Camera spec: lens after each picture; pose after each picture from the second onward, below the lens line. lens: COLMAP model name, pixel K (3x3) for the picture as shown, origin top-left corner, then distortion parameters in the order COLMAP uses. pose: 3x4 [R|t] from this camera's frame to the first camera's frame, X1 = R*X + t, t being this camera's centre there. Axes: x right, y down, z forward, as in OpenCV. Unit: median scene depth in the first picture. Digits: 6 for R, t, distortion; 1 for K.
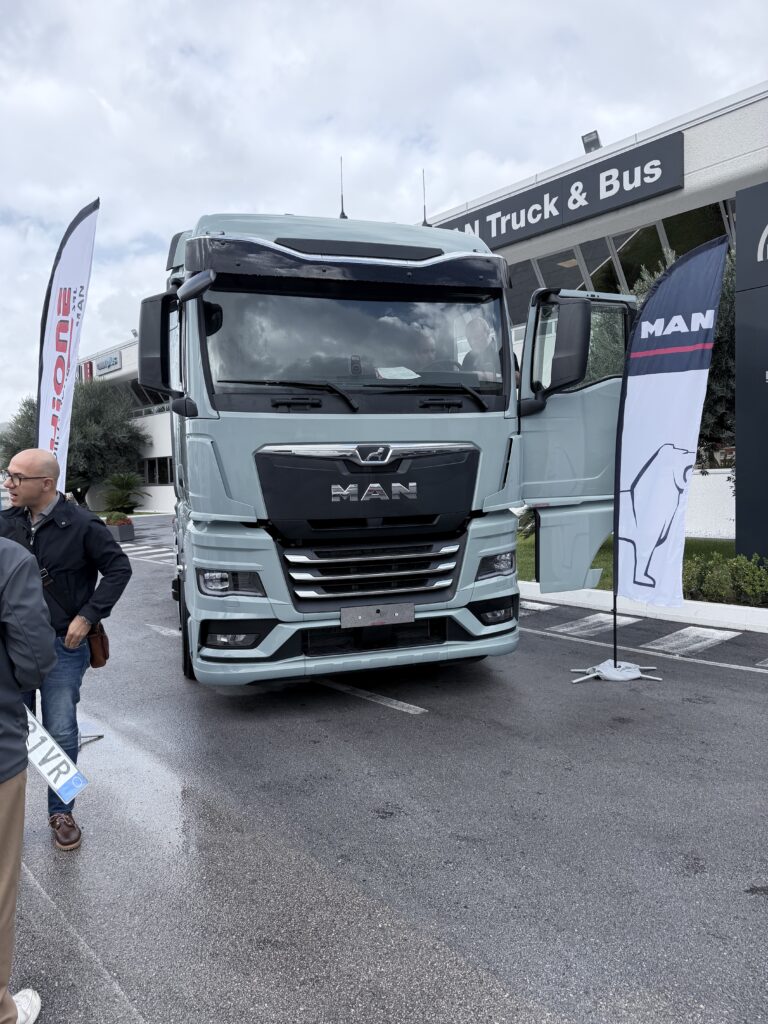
lens RADIAL K [[720.6, 0, 384.0], [0, 720.6, 512.0], [0, 0, 1]] dist [0.087602, -0.147600]
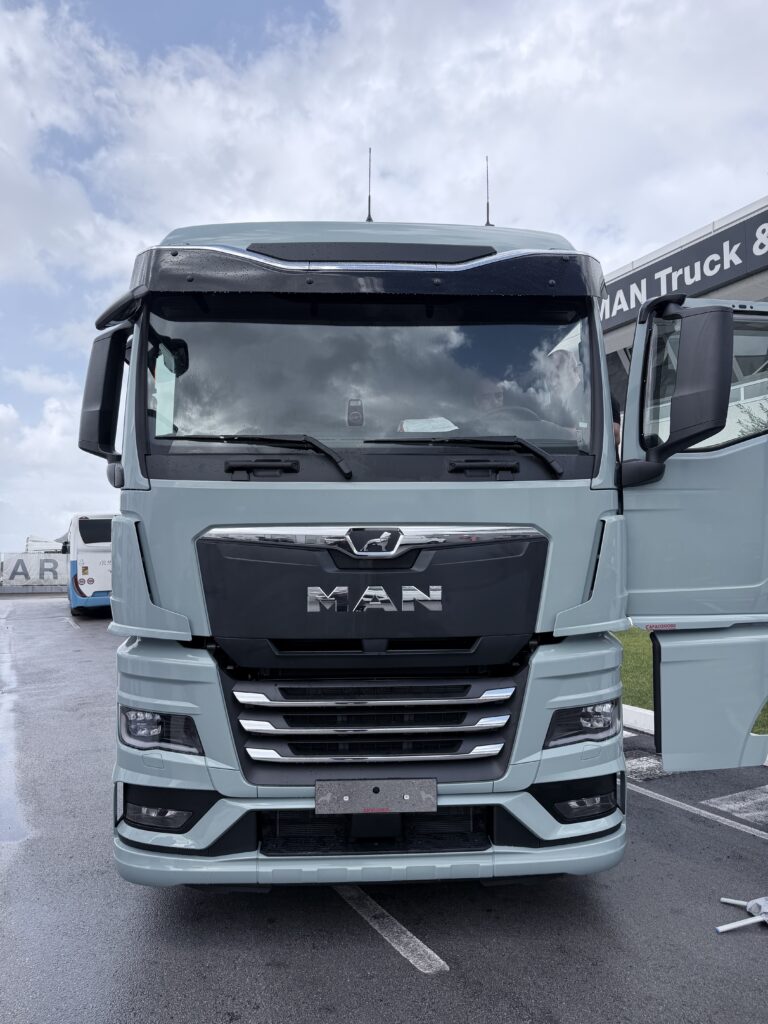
lens RADIAL K [[720.6, 0, 384.0], [0, 720.6, 512.0], [0, 0, 1]] dist [0.087602, -0.147600]
pose [[0.968083, 0.003186, -0.250610, 0.150787], [-0.032434, 0.993104, -0.112664, -0.031415], [0.248522, 0.117197, 0.961510, 0.341394]]
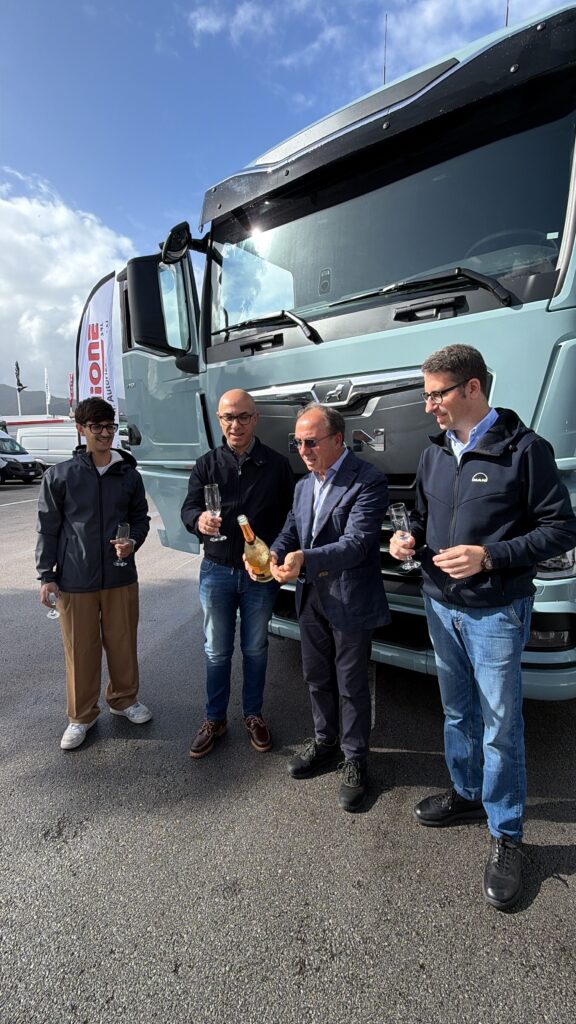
lens RADIAL K [[510.1, 0, 286.1], [0, 510.1, 508.1], [0, 0, 1]] dist [0.001766, 0.000631]
pose [[0.569489, 0.097155, -0.816237, 0.395534], [-0.024980, 0.994577, 0.100954, -0.010866], [0.821619, -0.037103, 0.568828, 0.604105]]
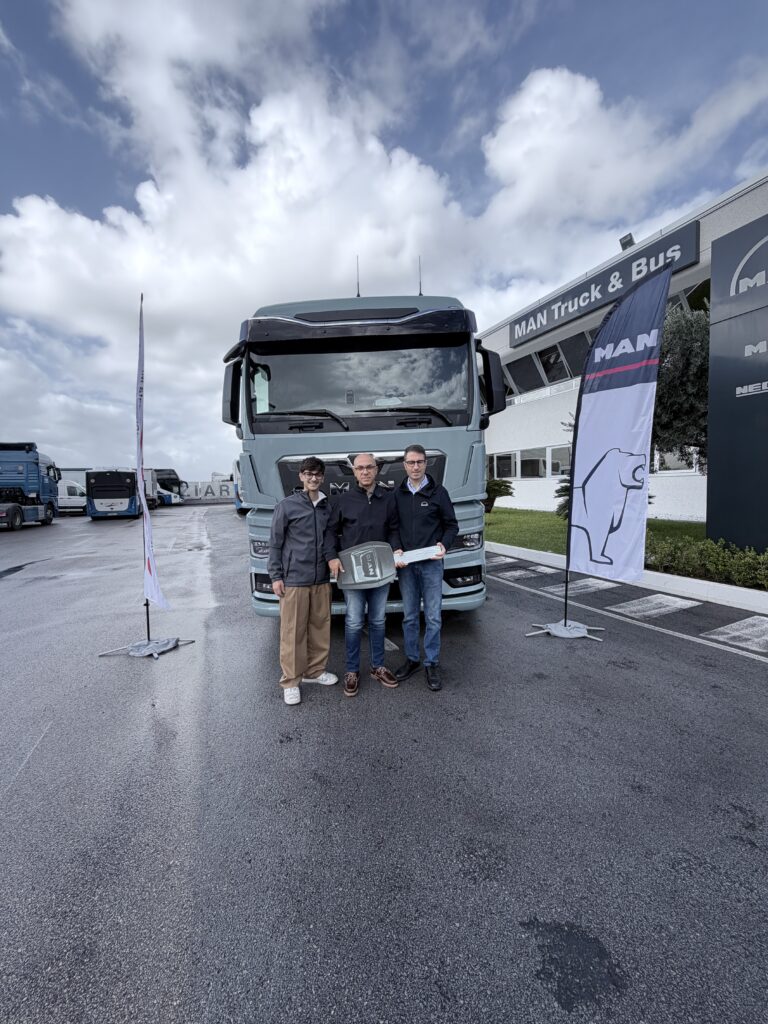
lens RADIAL K [[409.9, 0, 383.6], [0, 409.9, 508.7], [0, 0, 1]] dist [-0.002335, -0.000314]
pose [[0.950034, 0.008237, -0.312038, 0.257555], [-0.002559, 0.999824, 0.018603, -0.002397], [0.312136, -0.016875, 0.949888, 0.250622]]
